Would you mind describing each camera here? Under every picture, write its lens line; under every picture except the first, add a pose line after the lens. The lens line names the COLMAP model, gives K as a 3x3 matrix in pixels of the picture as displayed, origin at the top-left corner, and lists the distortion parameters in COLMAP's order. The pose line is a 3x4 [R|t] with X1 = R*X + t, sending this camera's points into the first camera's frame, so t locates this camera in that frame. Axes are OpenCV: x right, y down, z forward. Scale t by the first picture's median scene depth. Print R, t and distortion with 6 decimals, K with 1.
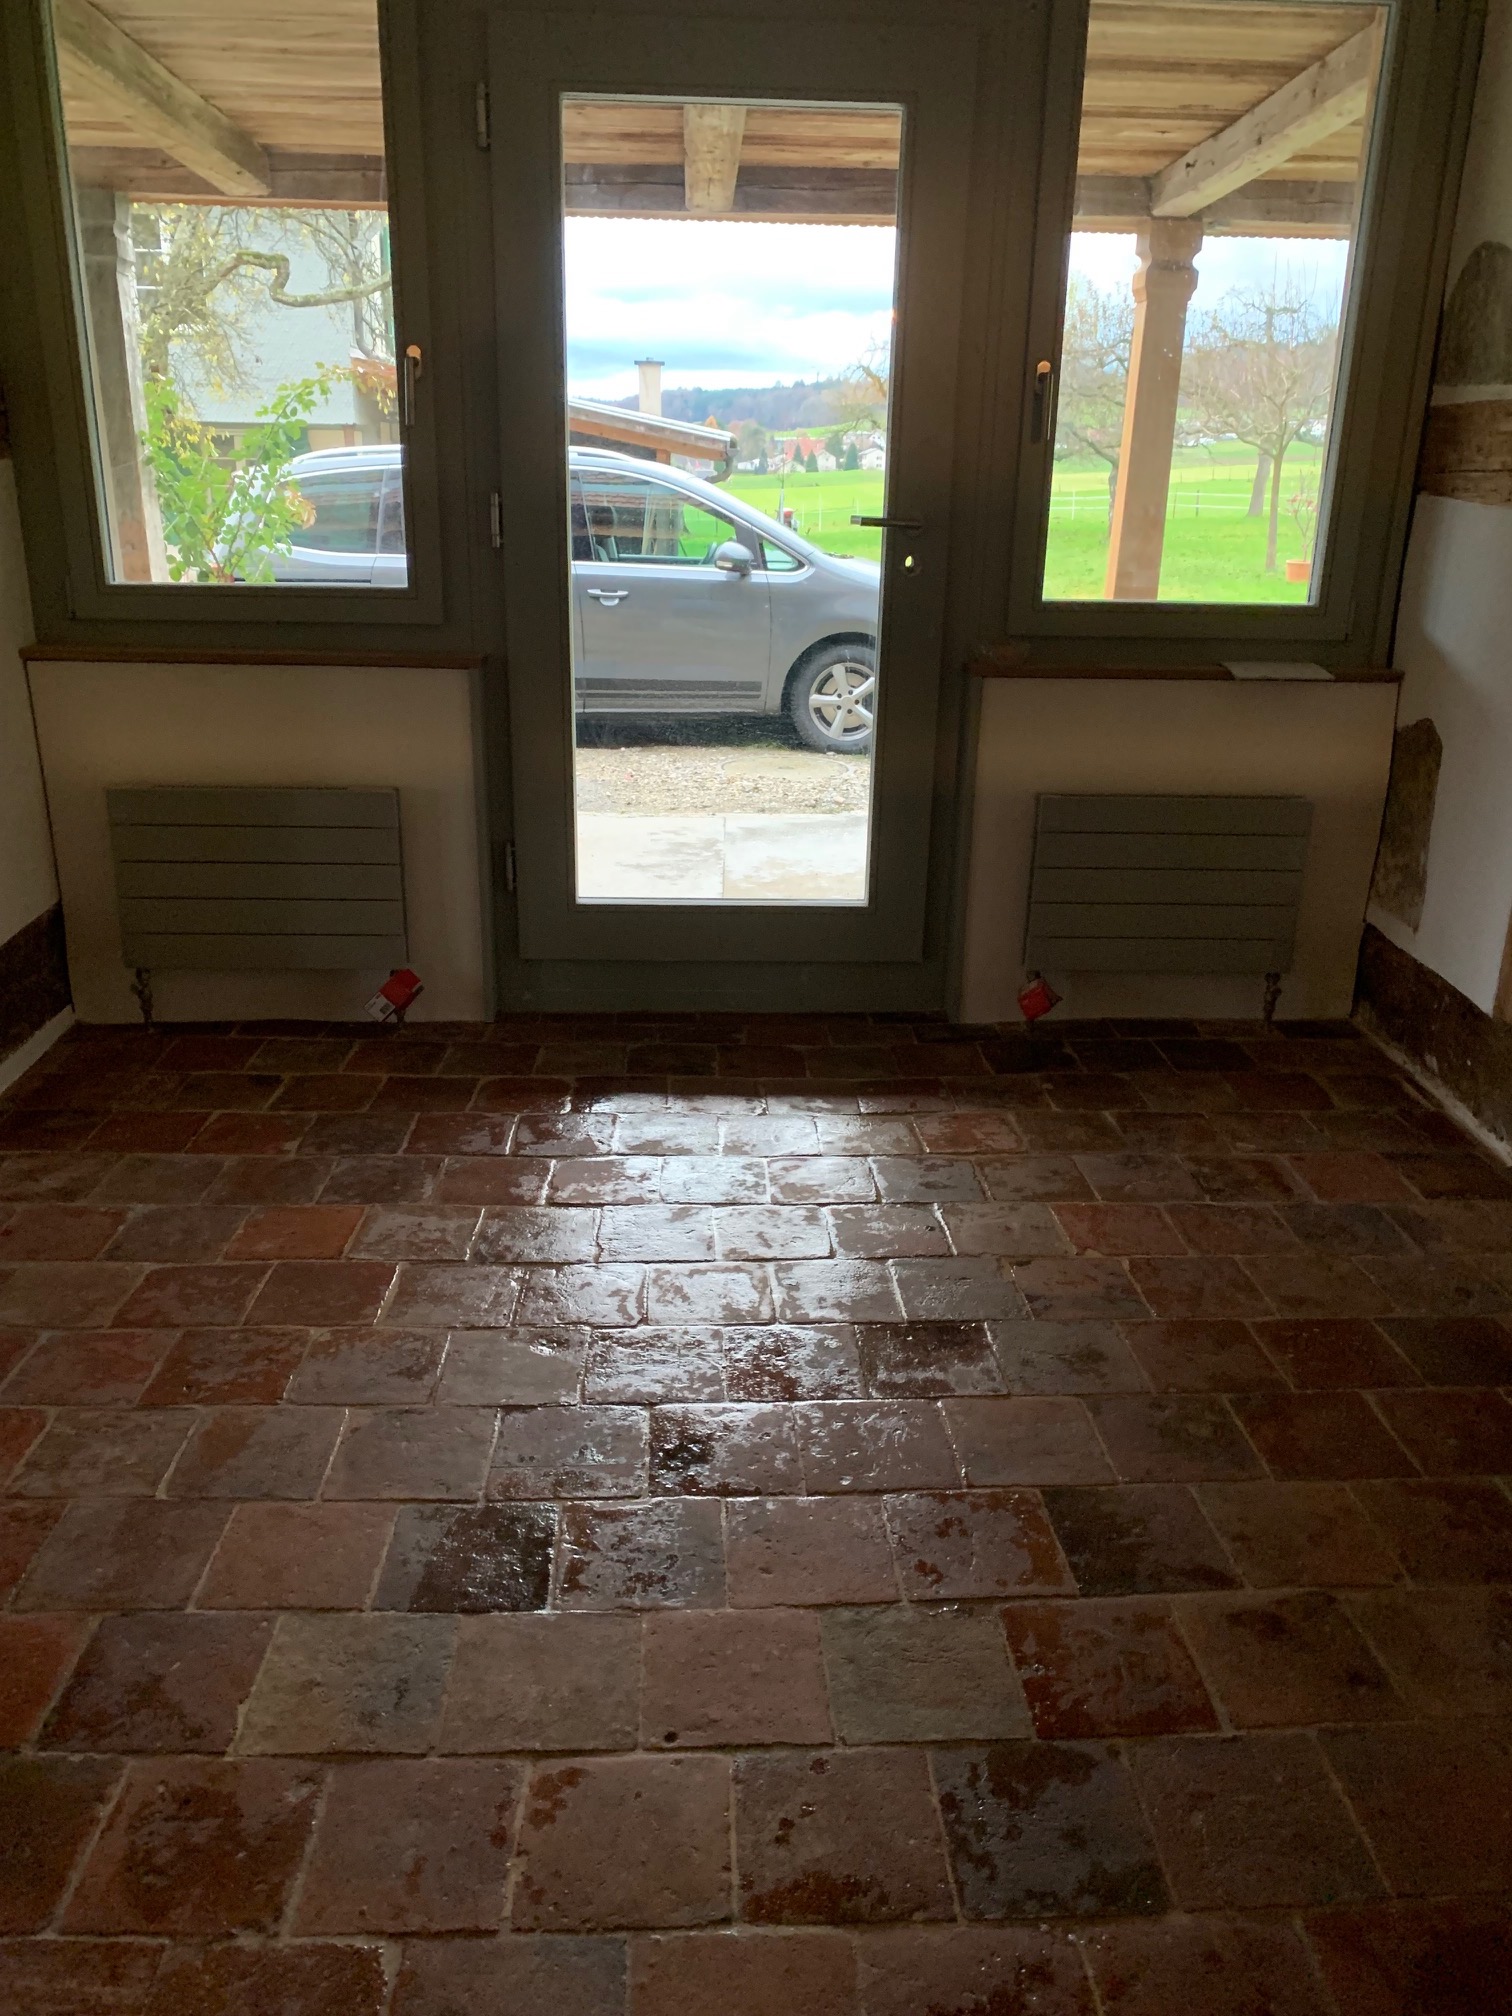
lens RADIAL K [[1537.0, 0, 760.7], [0, 1537.0, 988.6], [0, 0, 1]] dist [0.029463, -0.033060]
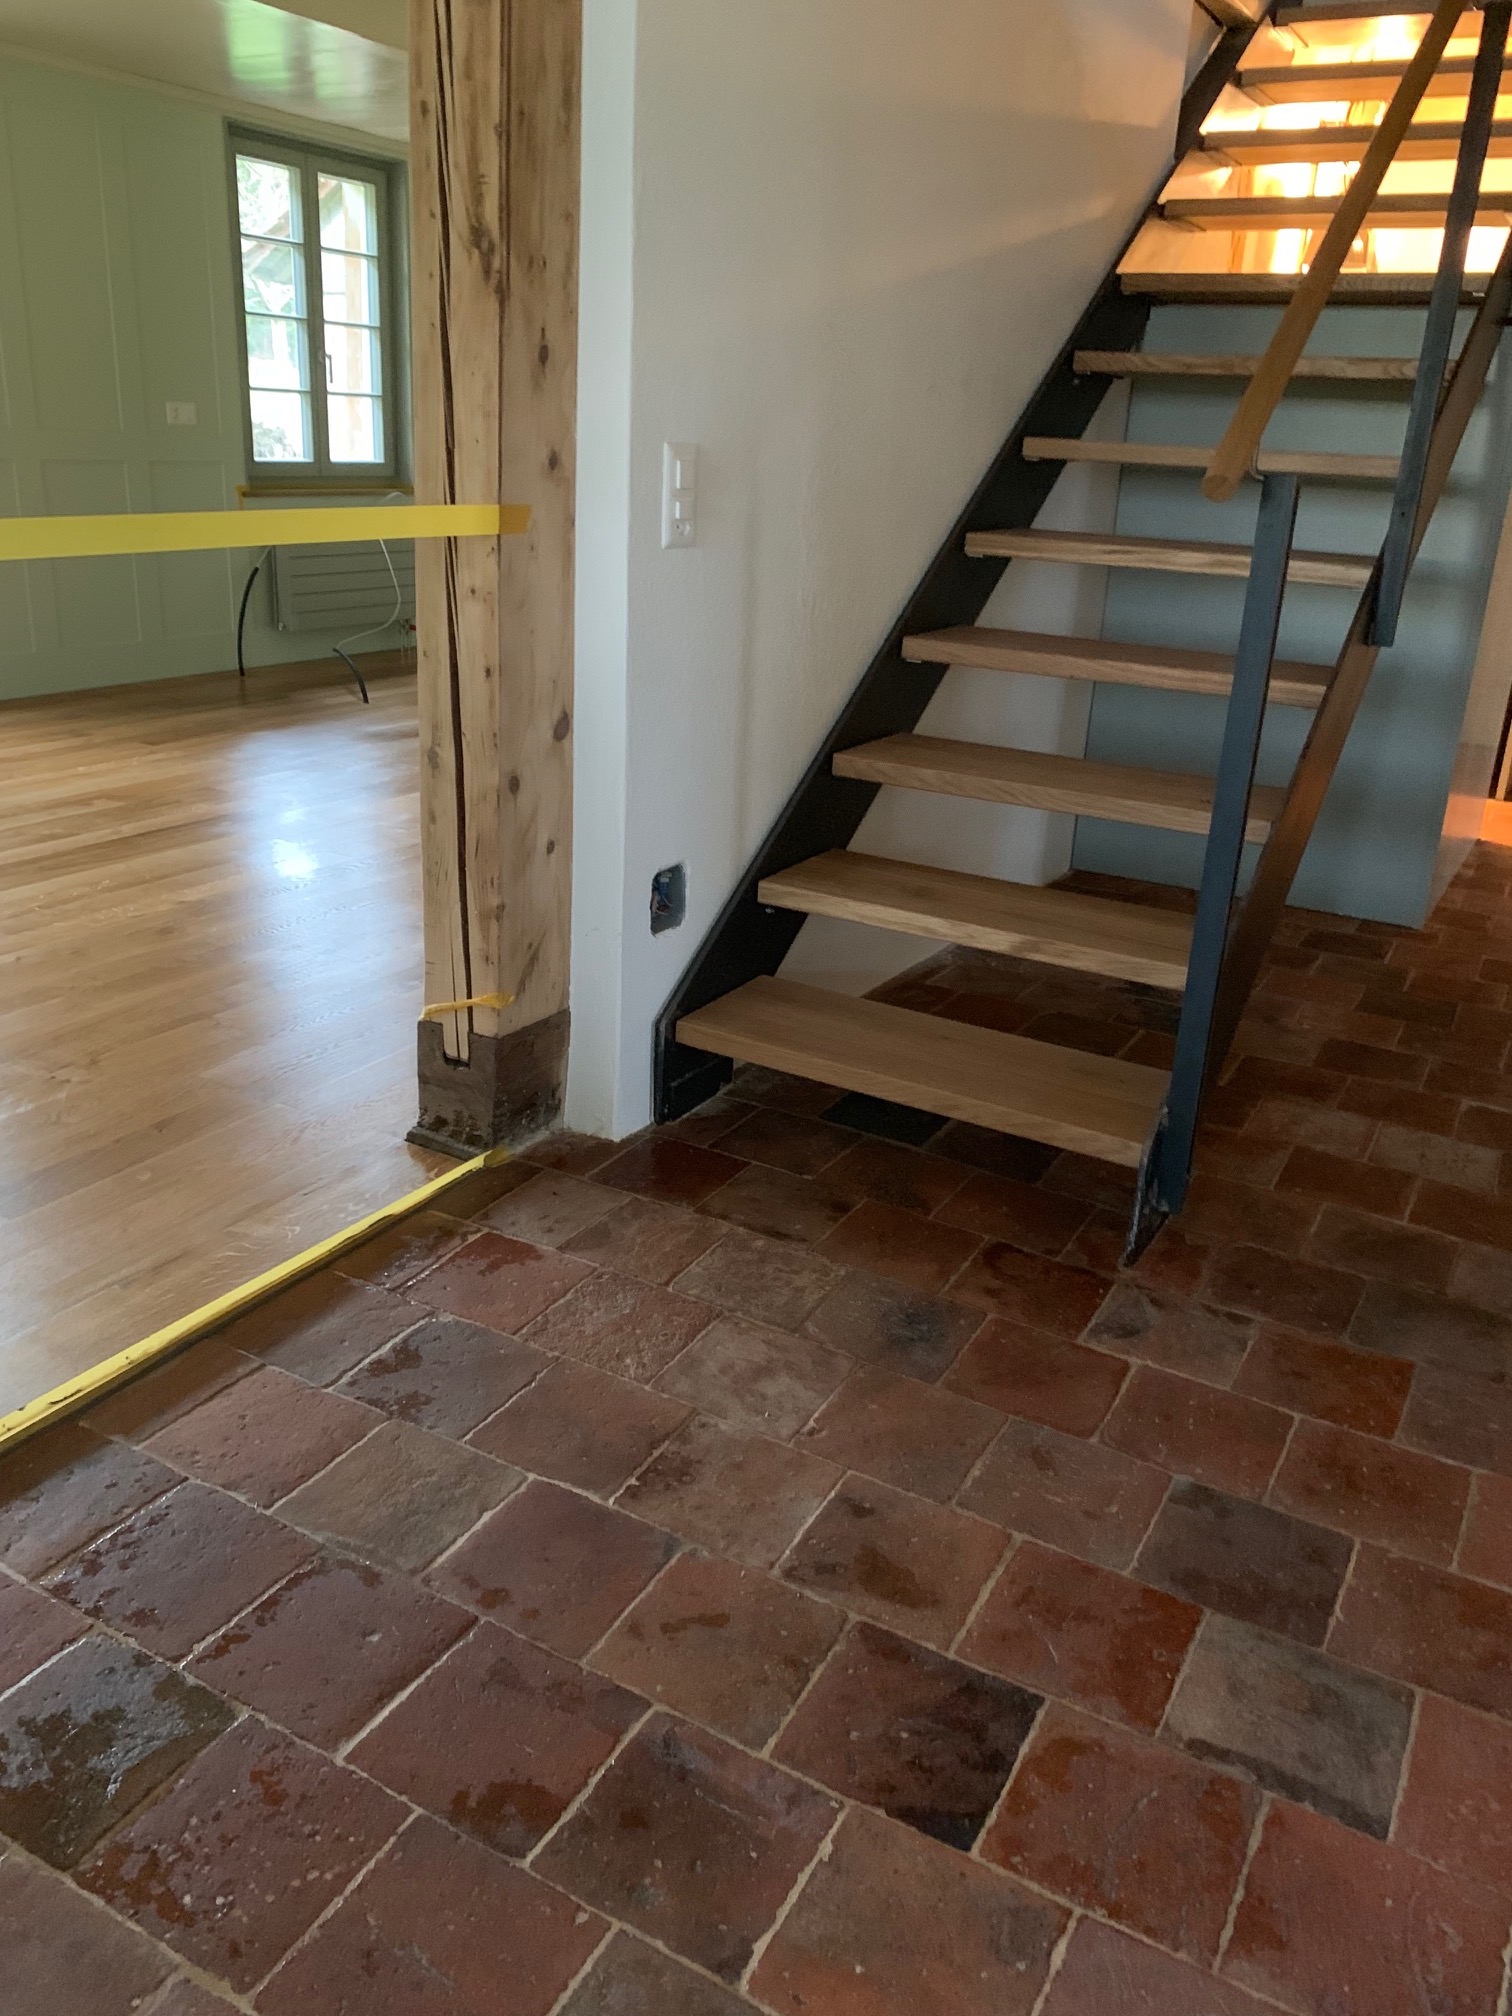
lens RADIAL K [[1537.0, 0, 759.2], [0, 1537.0, 982.1], [0, 0, 1]] dist [0.029463, -0.033060]
pose [[-0.837364, -0.240082, 0.491103, 0.013786], [0.116417, 0.799463, 0.589326, -0.229669], [-0.534105, 0.550653, -0.641493, 0.781432]]
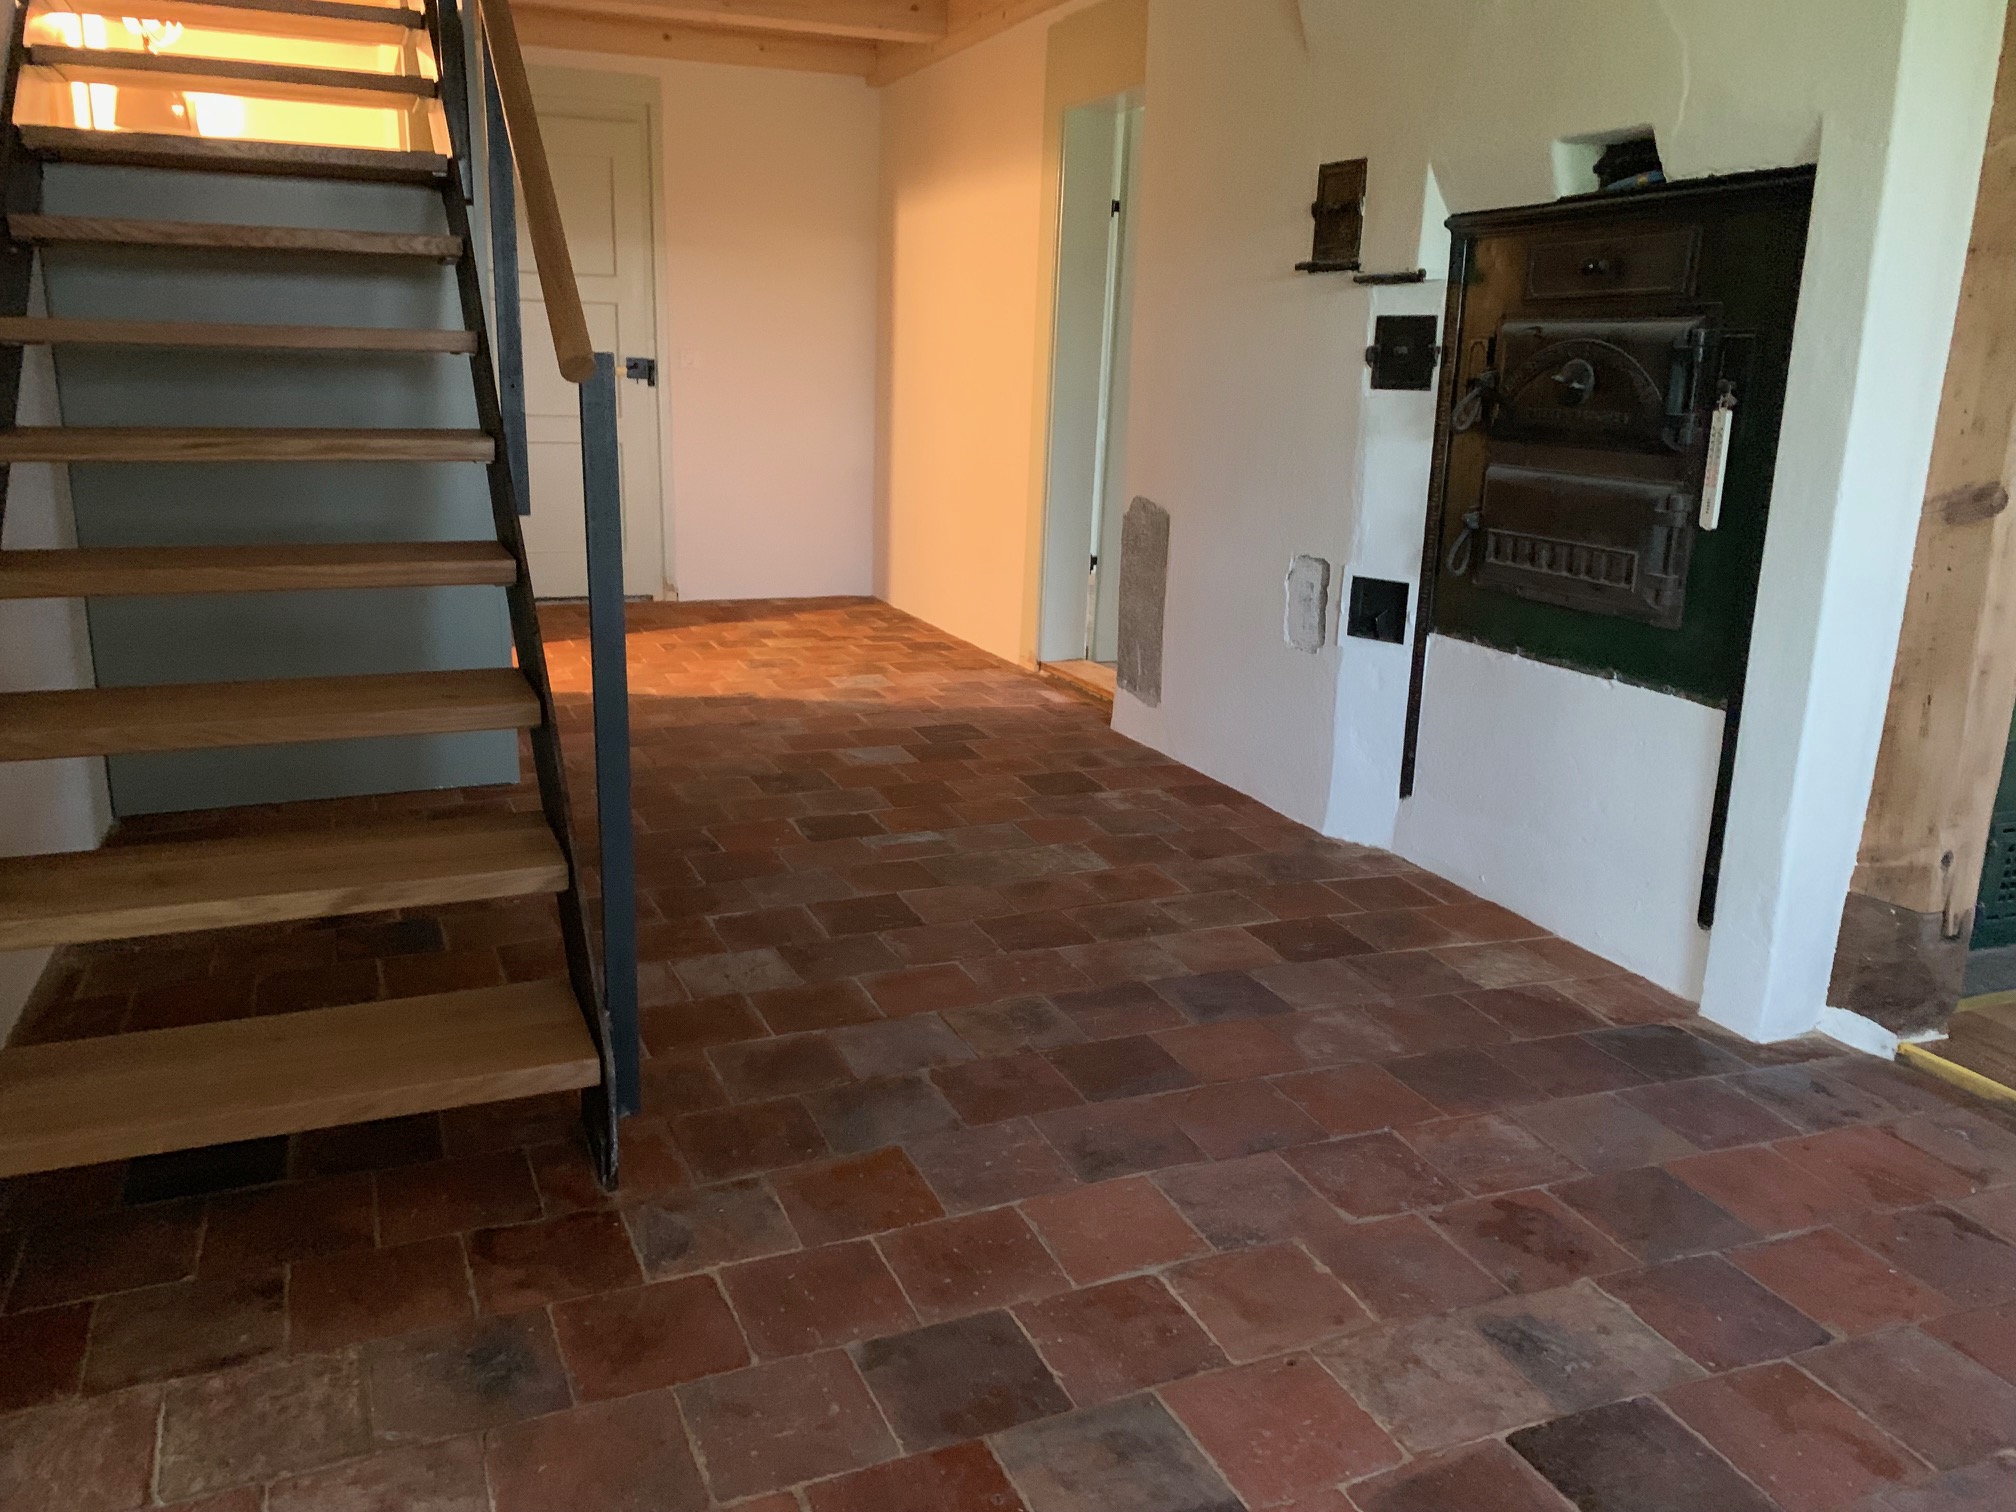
lens RADIAL K [[1537.0, 0, 999.4], [0, 1537.0, 754.3], [0, 0, 1]] dist [0.029463, -0.033060]
pose [[-0.939282, 0.046533, -0.339977, 0.246768], [-0.150008, 0.835397, 0.528782, -0.217781], [0.308621, 0.547674, -0.777693, 0.771608]]
